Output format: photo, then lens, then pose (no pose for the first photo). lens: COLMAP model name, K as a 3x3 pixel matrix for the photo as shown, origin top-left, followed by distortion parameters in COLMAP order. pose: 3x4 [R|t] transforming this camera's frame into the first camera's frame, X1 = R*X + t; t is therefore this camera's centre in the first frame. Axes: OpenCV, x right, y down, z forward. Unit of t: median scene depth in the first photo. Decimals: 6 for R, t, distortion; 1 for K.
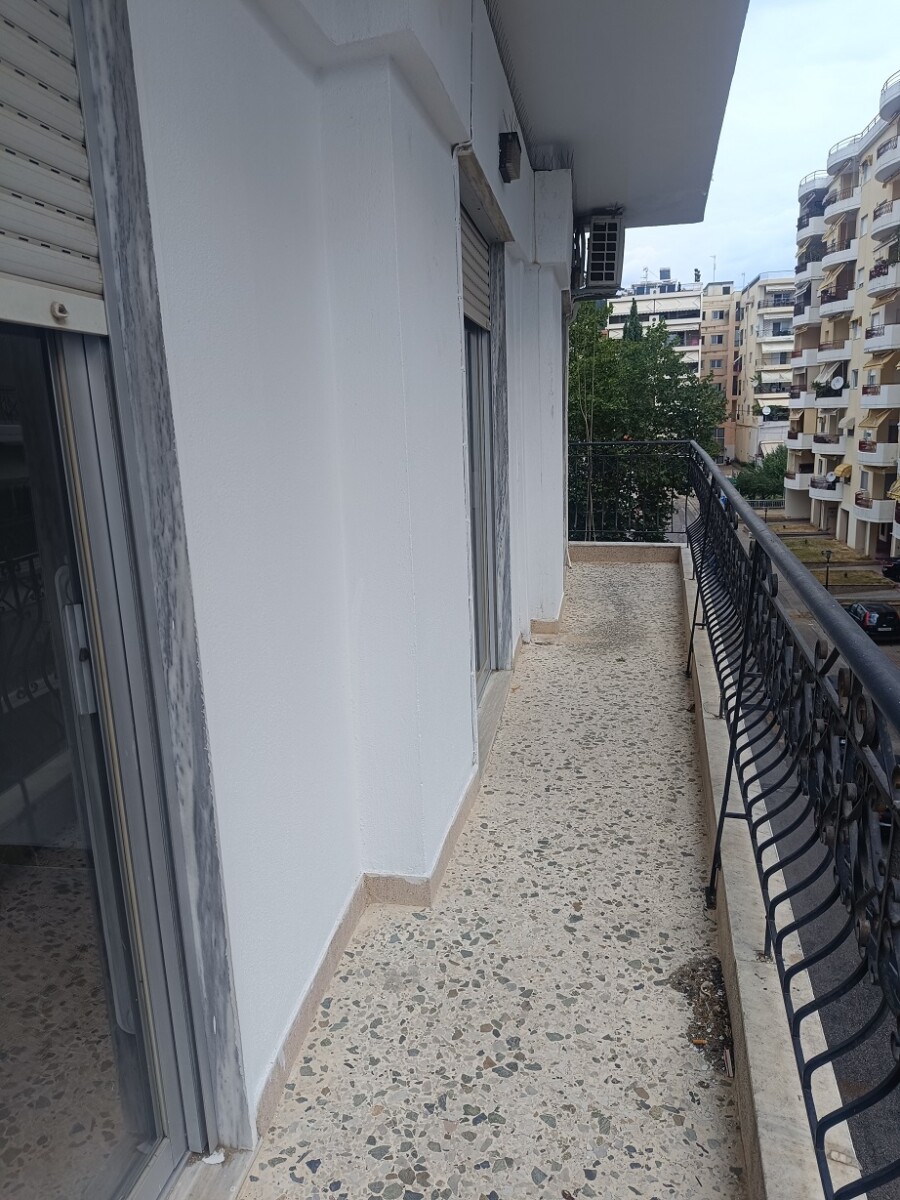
lens RADIAL K [[826.7, 0, 450.0], [0, 826.7, 596.1], [0, 0, 1]] dist [0.042189, -0.058129]
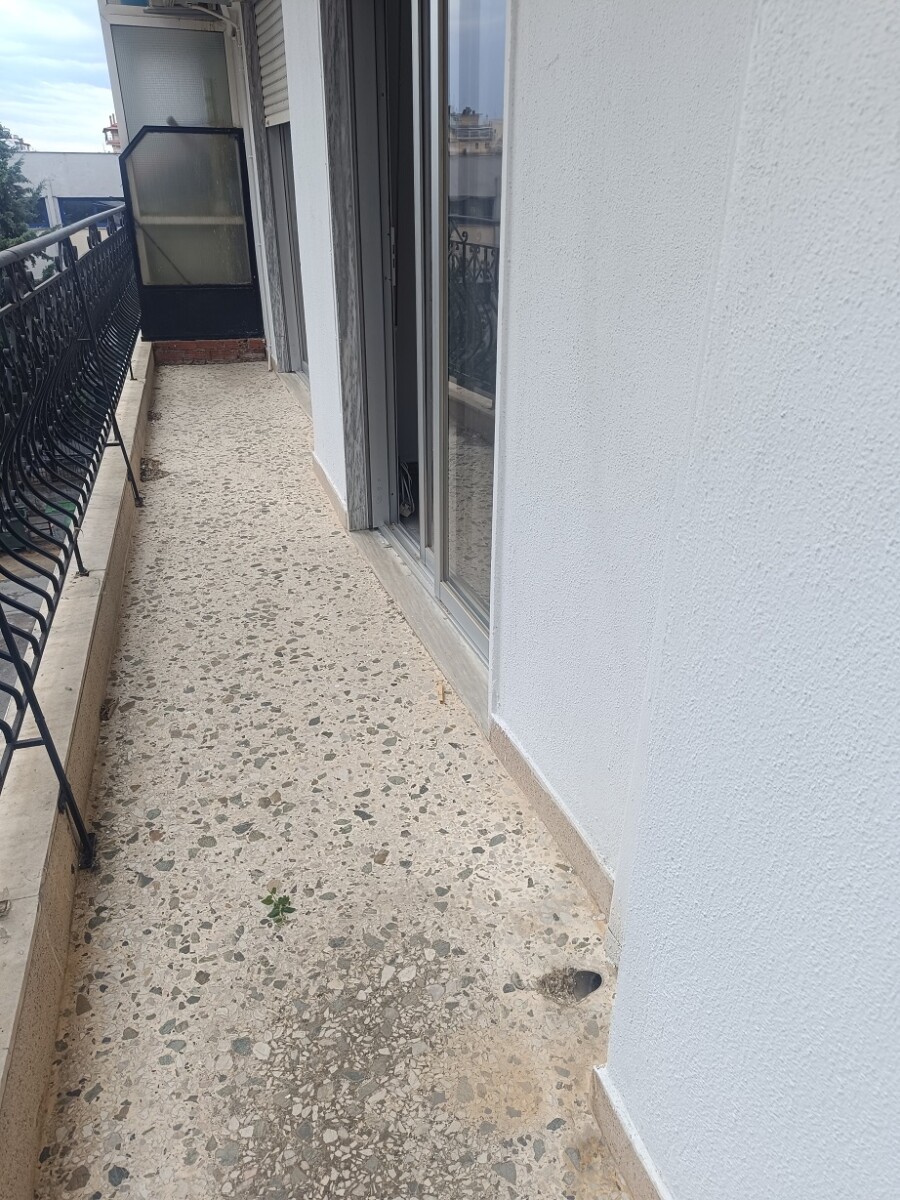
lens RADIAL K [[826.7, 0, 450.0], [0, 826.7, 596.1], [0, 0, 1]] dist [0.042189, -0.058129]
pose [[-0.866960, 0.248355, -0.432087, 0.374274], [-0.081380, 0.784806, 0.614375, -0.340001], [0.491688, 0.567802, -0.660185, 1.708379]]
